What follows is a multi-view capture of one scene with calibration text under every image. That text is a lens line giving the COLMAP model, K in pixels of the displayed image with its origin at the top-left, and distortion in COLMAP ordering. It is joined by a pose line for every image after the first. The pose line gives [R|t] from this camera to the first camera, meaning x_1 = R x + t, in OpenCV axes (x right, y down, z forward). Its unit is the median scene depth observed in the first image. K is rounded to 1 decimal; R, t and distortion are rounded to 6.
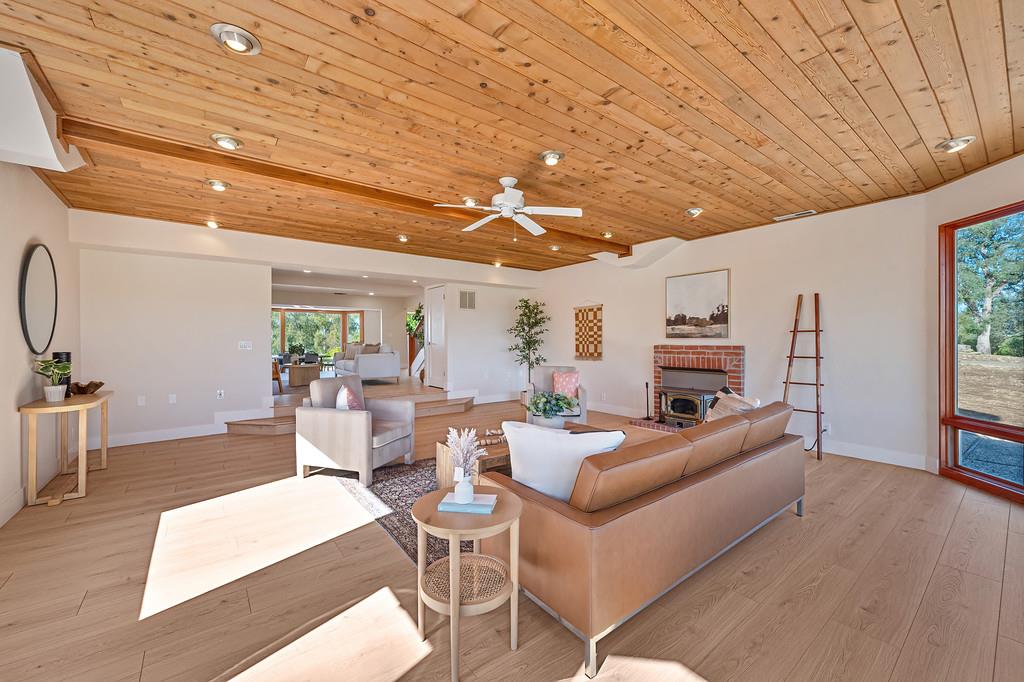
lens RADIAL K [[407.7, 0, 509.0], [0, 407.7, 336.8], [0, 0, 1]] dist [-0.003314, 0.000128]
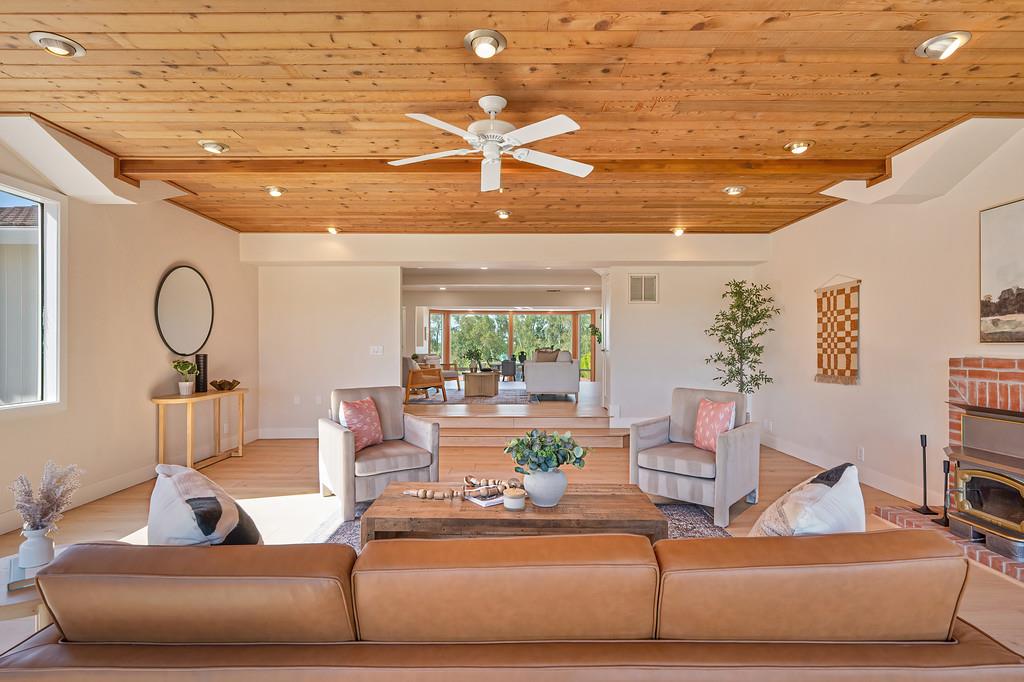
lens RADIAL K [[505.0, 0, 512.0], [0, 505.0, 341.0], [0, 0, 1]] dist [-0.003160, -0.000795]
pose [[0.787931, -0.002350, -0.615760, 0.276130], [0.000703, 0.999995, -0.002917, 0.002278], [0.615764, 0.001866, 0.787929, 0.199516]]
